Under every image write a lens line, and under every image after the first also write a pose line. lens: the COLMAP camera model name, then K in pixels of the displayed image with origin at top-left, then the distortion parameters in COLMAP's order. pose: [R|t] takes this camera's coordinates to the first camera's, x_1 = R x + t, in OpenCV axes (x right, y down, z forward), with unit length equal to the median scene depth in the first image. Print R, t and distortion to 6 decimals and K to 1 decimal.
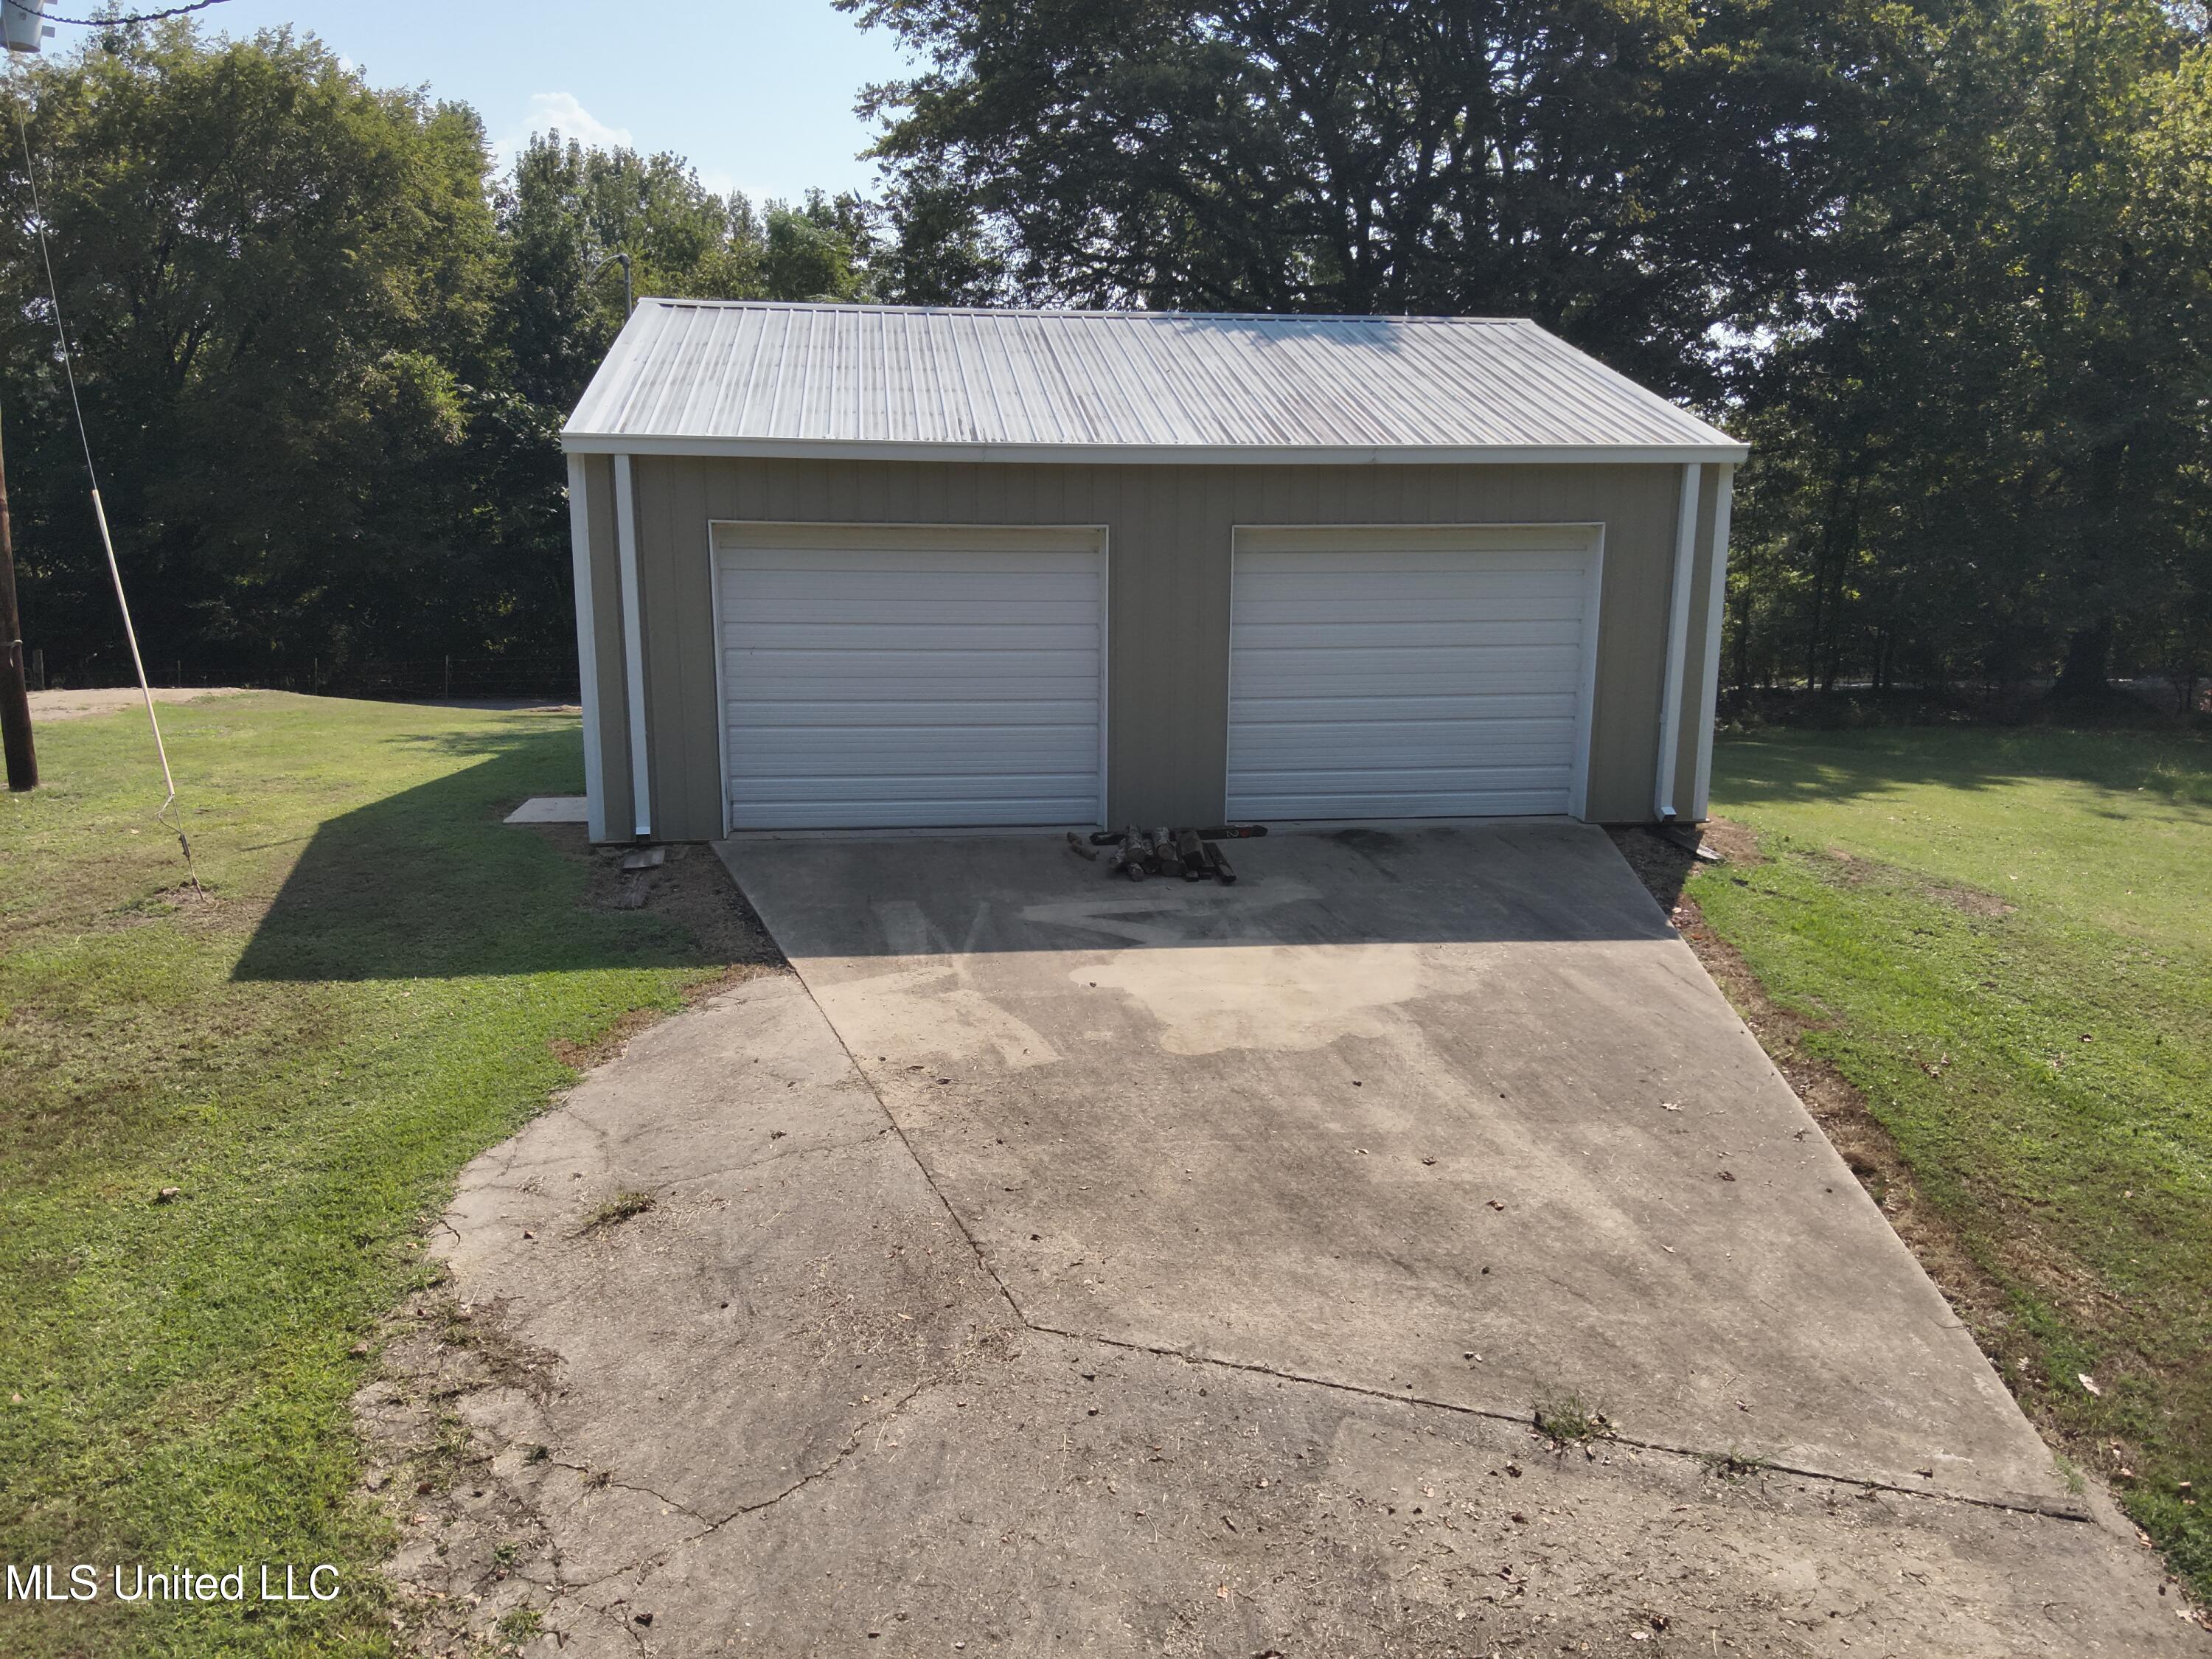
lens RADIAL K [[1581.5, 0, 1094.3], [0, 1581.5, 825.7], [0, 0, 1]] dist [0.101788, -0.192388]
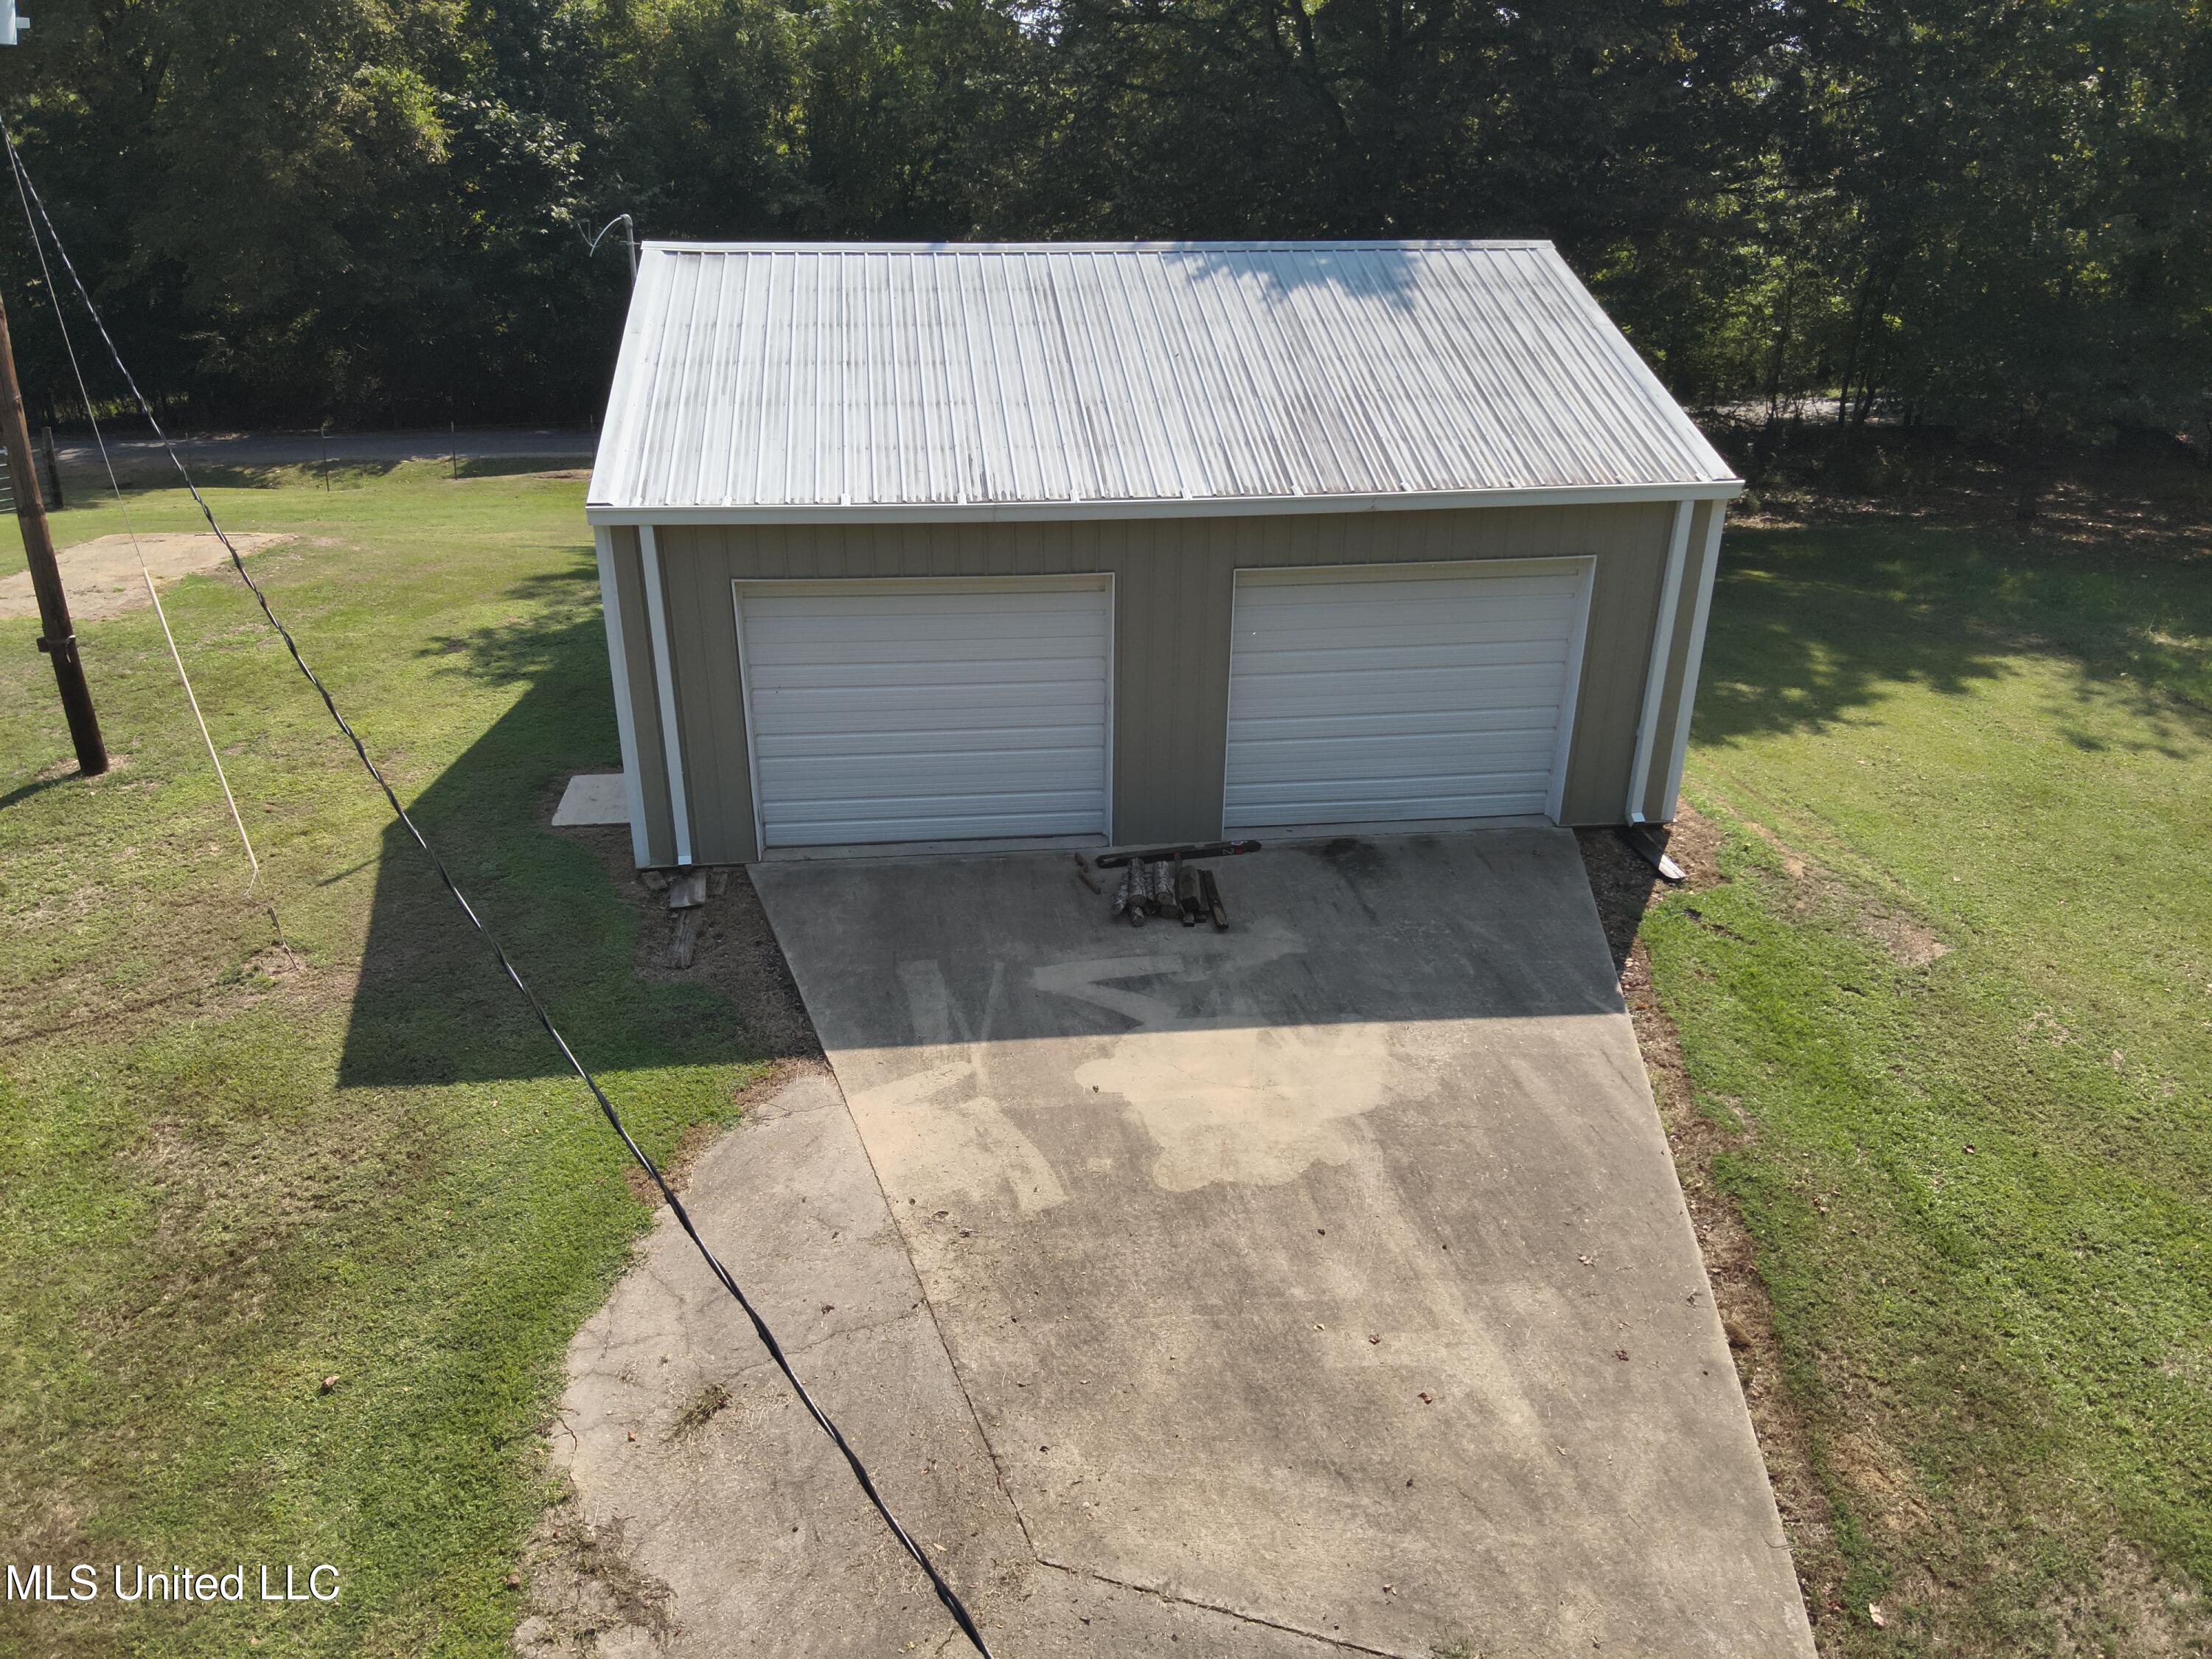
lens RADIAL K [[1581.5, 0, 1094.3], [0, 1581.5, 825.7], [0, 0, 1]] dist [0.101788, -0.192388]
pose [[0.999951, 0.005218, -0.008425, 0.007142], [-0.003210, 0.974859, 0.222800, -0.358907], [0.009376, -0.222762, 0.974828, -0.067753]]
